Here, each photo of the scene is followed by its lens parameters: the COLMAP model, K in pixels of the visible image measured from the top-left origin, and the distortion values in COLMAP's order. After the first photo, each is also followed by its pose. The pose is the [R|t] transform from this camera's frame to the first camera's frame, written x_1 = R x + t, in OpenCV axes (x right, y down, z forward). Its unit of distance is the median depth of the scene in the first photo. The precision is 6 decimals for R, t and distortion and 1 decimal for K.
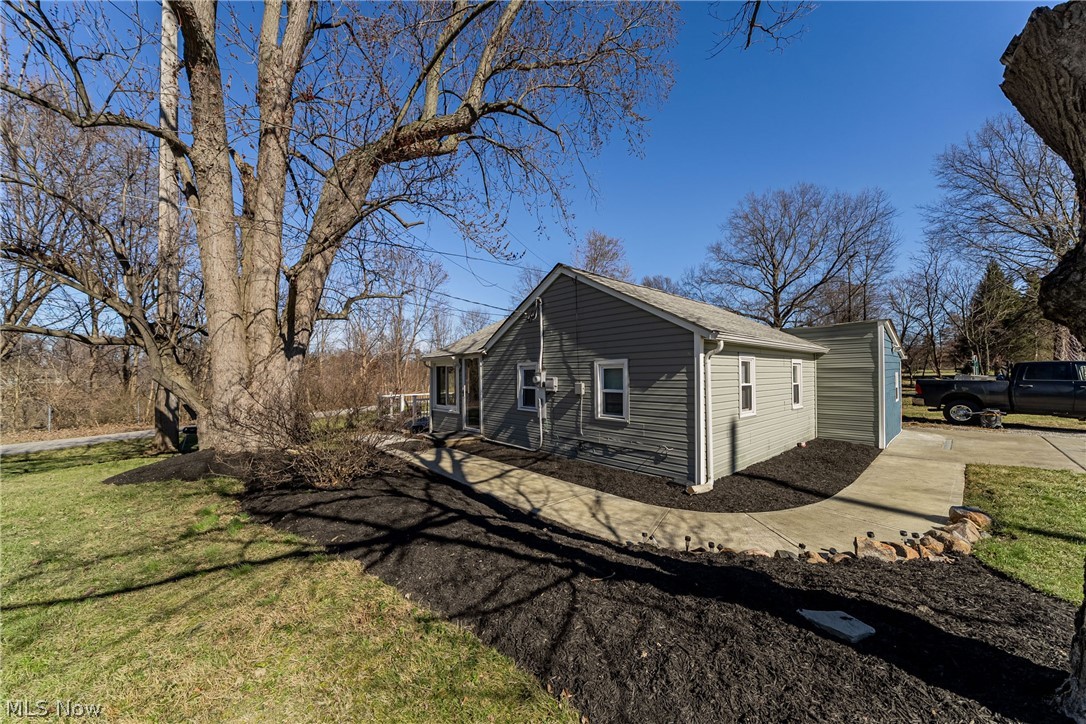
lens RADIAL K [[381.3, 0, 542.0], [0, 381.3, 377.6], [0, 0, 1]] dist [0.000539, -0.000099]
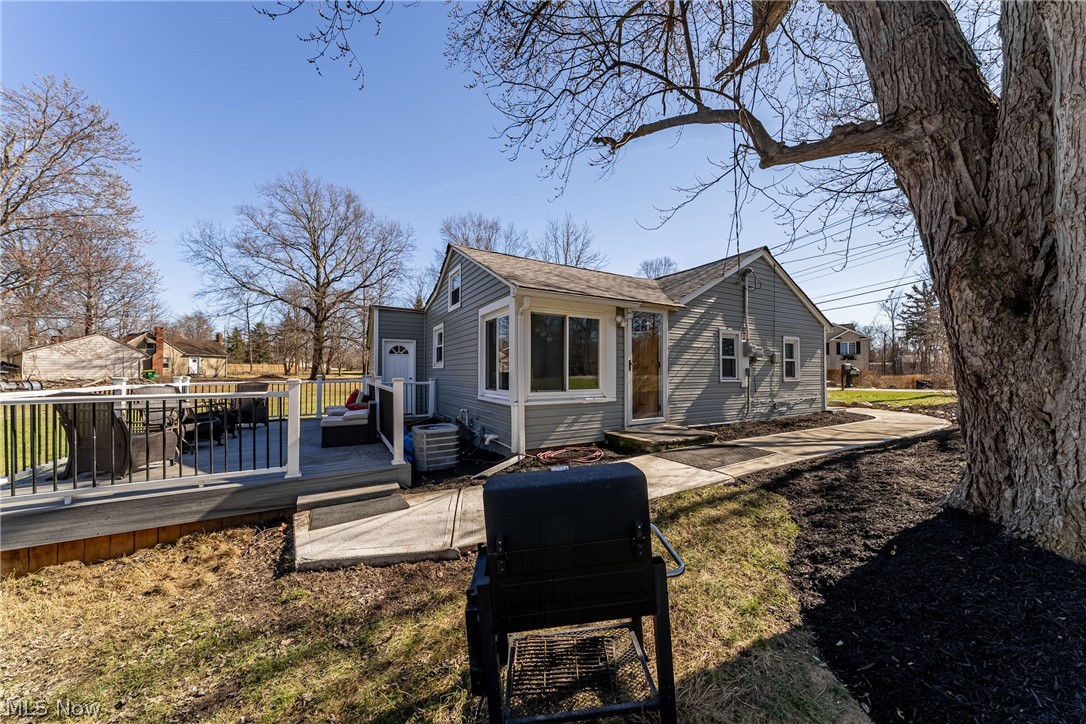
lens RADIAL K [[373.4, 0, 542.4], [0, 373.4, 368.5], [0, 0, 1]] dist [-0.001564, -0.000172]
pose [[0.197582, 0.017375, 0.980132, -1.088512], [0.001133, 0.999838, -0.017953, 0.073957], [-0.980286, 0.004657, 0.197531, 1.341722]]
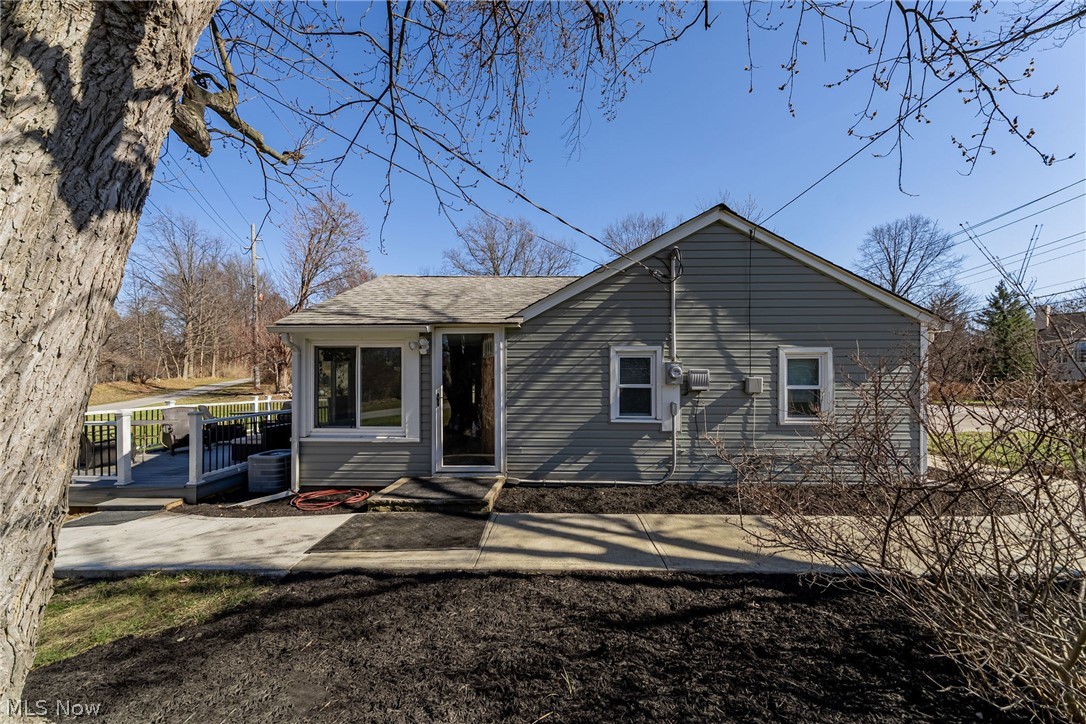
lens RADIAL K [[374.7, 0, 543.8], [0, 374.7, 381.3], [0, 0, 1]] dist [-0.000350, -0.000053]
pose [[0.681272, 0.001931, 0.732028, -0.629347], [-0.001319, 0.999998, -0.001411, 0.020732], [-0.732029, -0.000004, 0.681273, 0.725647]]
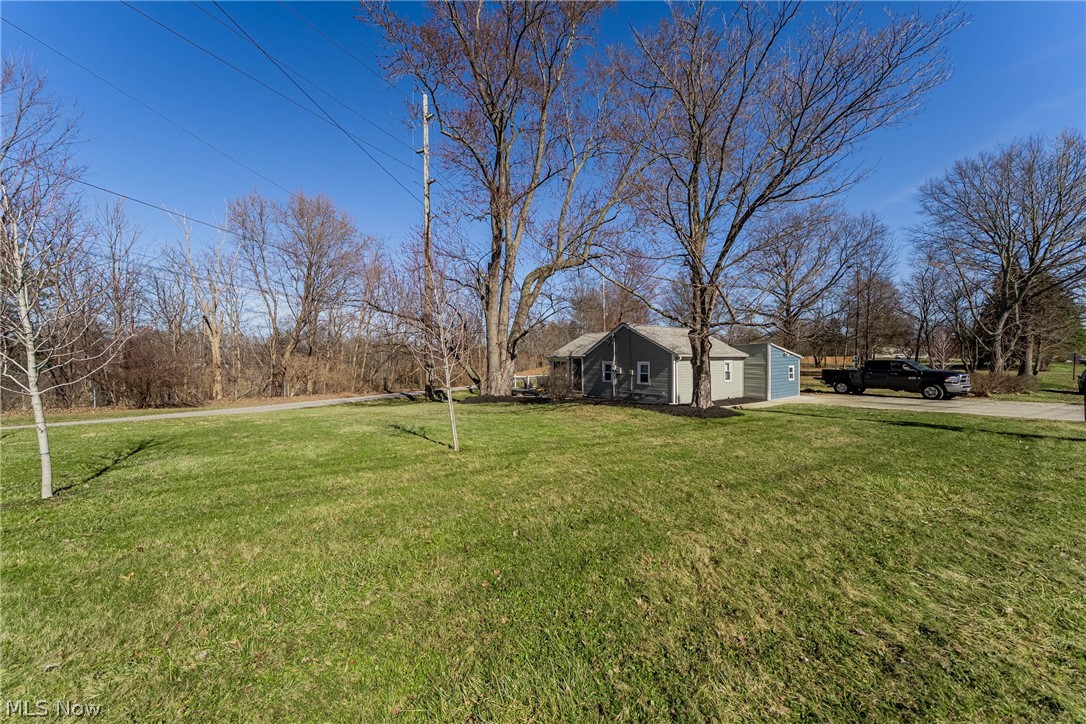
lens RADIAL K [[381.3, 0, 542.0], [0, 381.3, 377.6], [0, 0, 1]] dist [0.000539, -0.000099]
pose [[0.996174, 0.004948, -0.087251, -0.244345], [-0.002166, 0.999487, 0.031956, -0.016091], [0.087365, -0.031645, 0.995674, -1.427860]]
